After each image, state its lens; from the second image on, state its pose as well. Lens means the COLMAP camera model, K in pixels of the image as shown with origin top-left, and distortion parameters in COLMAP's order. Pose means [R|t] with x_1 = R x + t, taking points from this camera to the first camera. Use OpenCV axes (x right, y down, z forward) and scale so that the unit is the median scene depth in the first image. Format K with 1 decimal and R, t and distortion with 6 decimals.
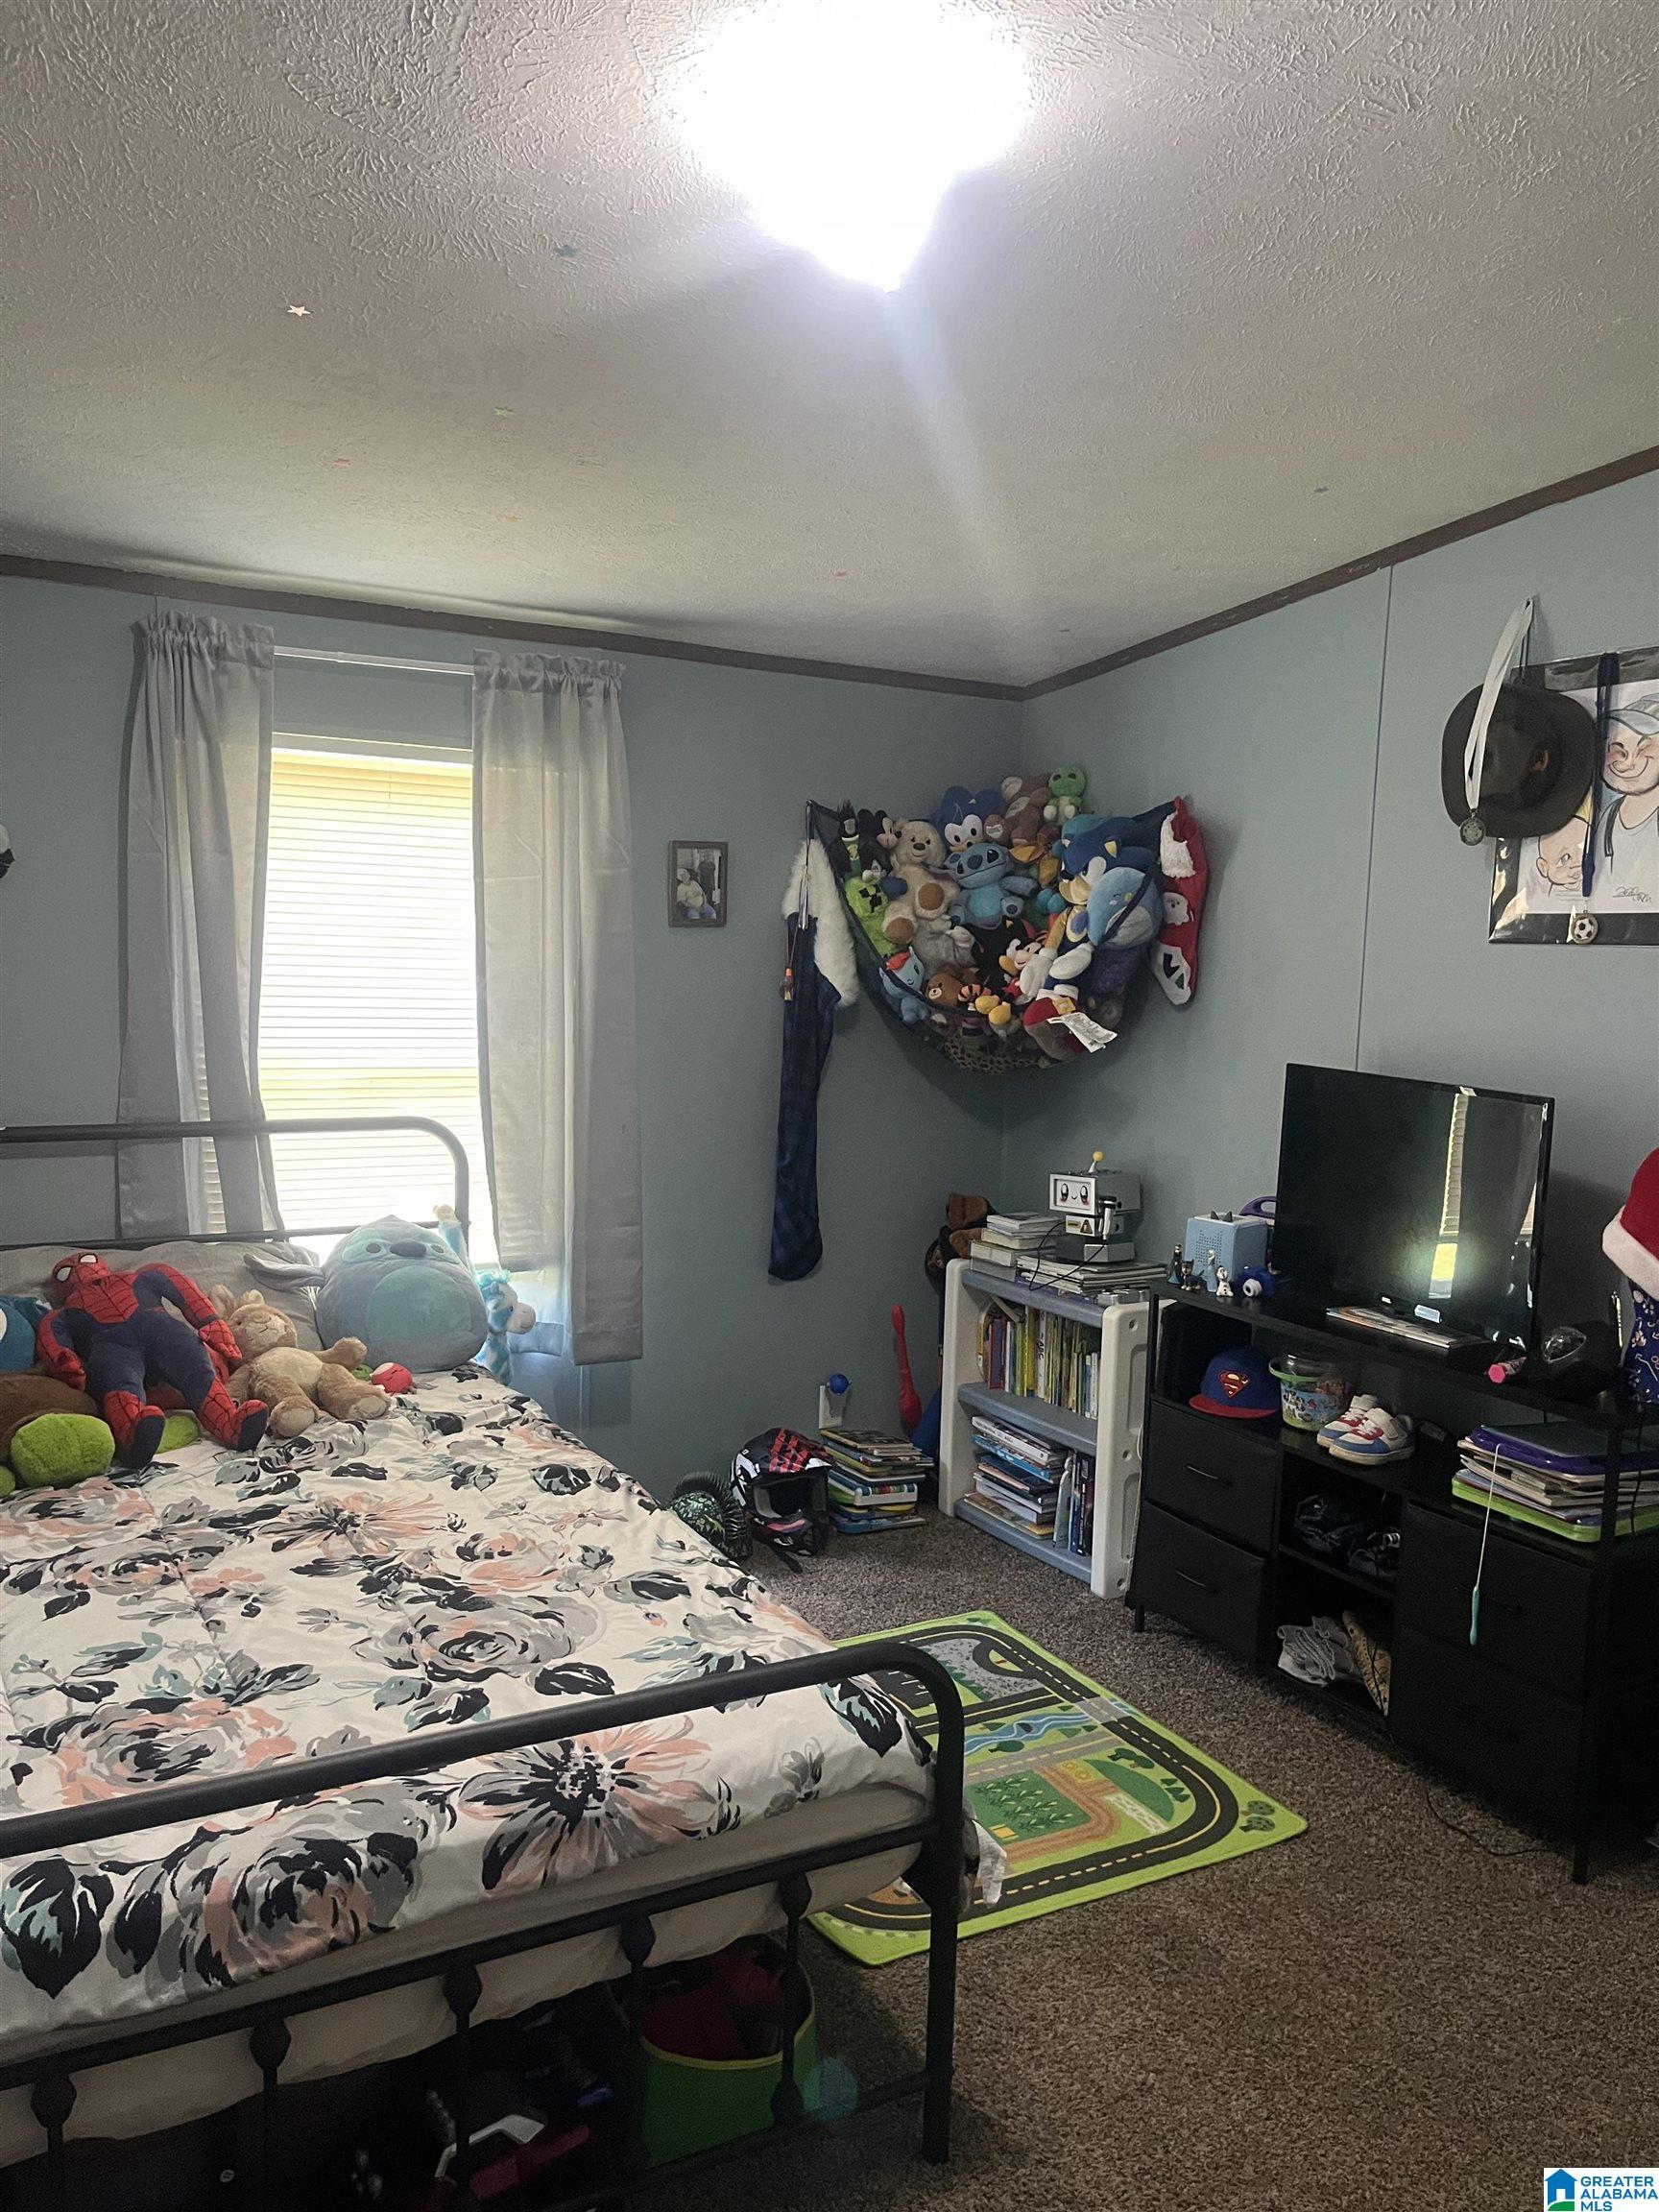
lens RADIAL K [[1689.3, 0, 833.2], [0, 1689.3, 1143.3], [0, 0, 1]] dist [0.071523, -0.095722]
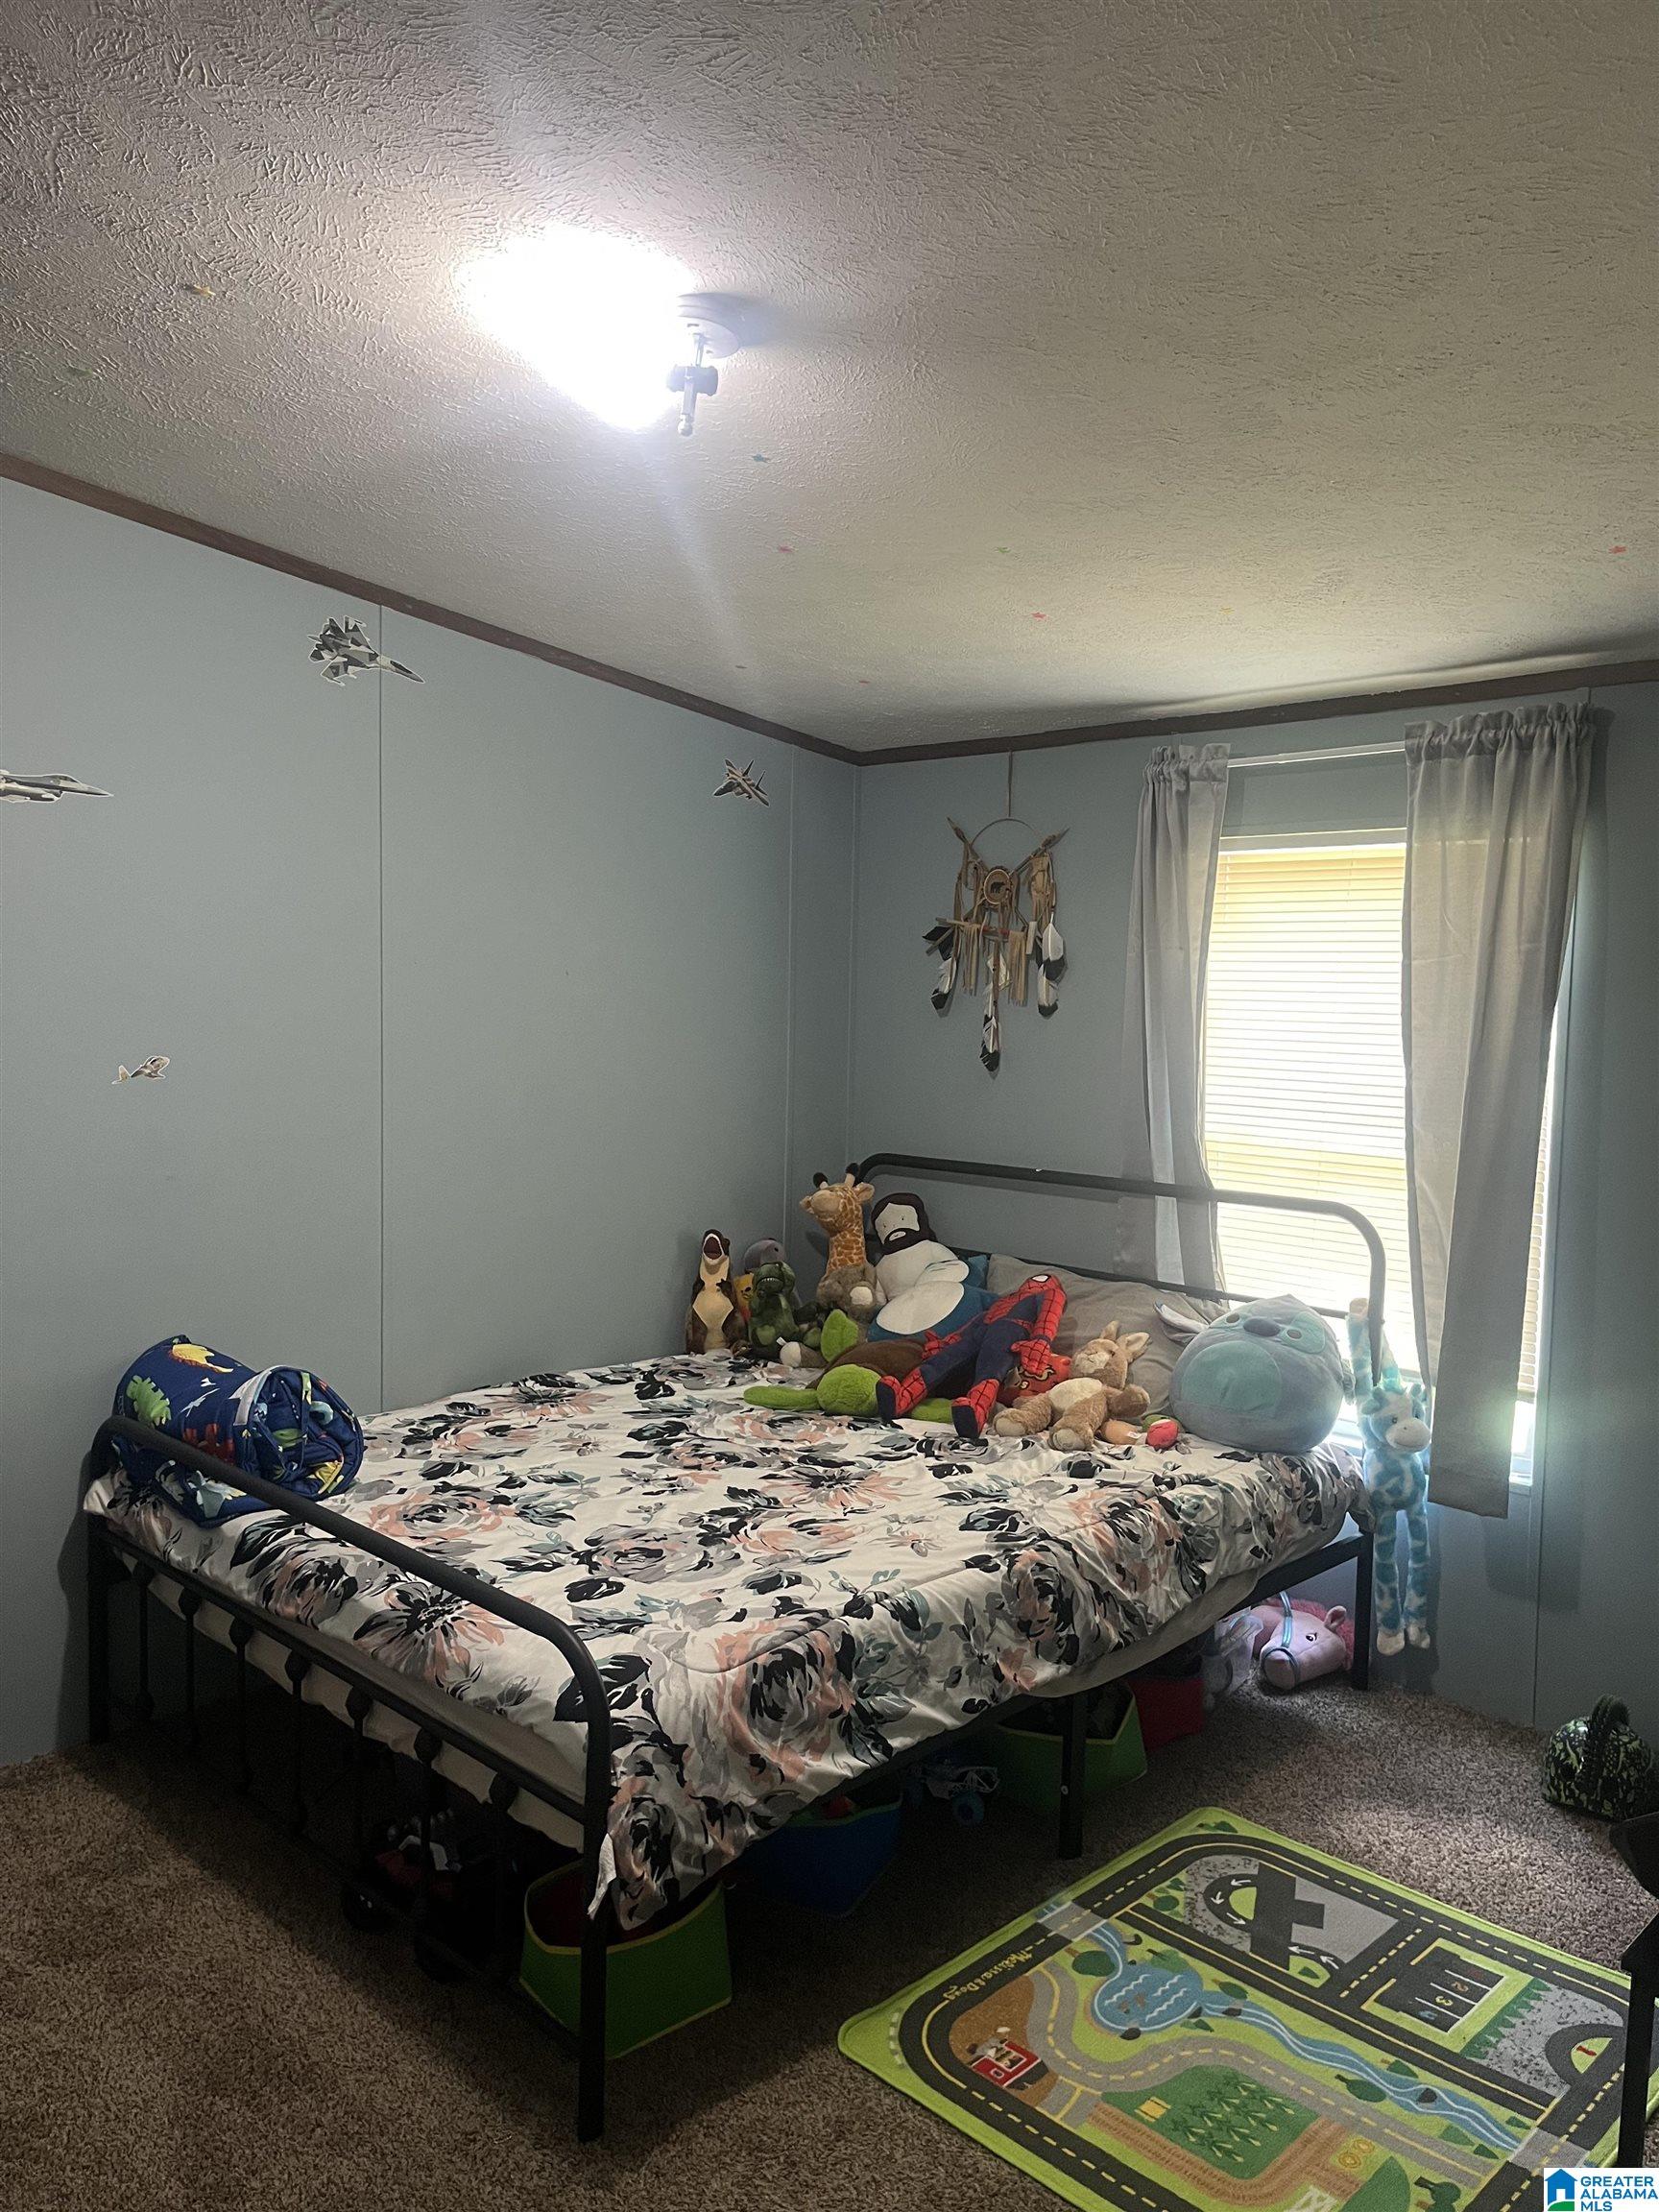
lens RADIAL K [[1689.3, 0, 833.2], [0, 1689.3, 1143.3], [0, 0, 1]] dist [0.071523, -0.095722]
pose [[0.275226, 0.069310, -0.958878, 0.858419], [-0.126598, 0.991325, 0.035318, -0.066287], [0.953008, 0.111671, 0.281613, 0.604572]]
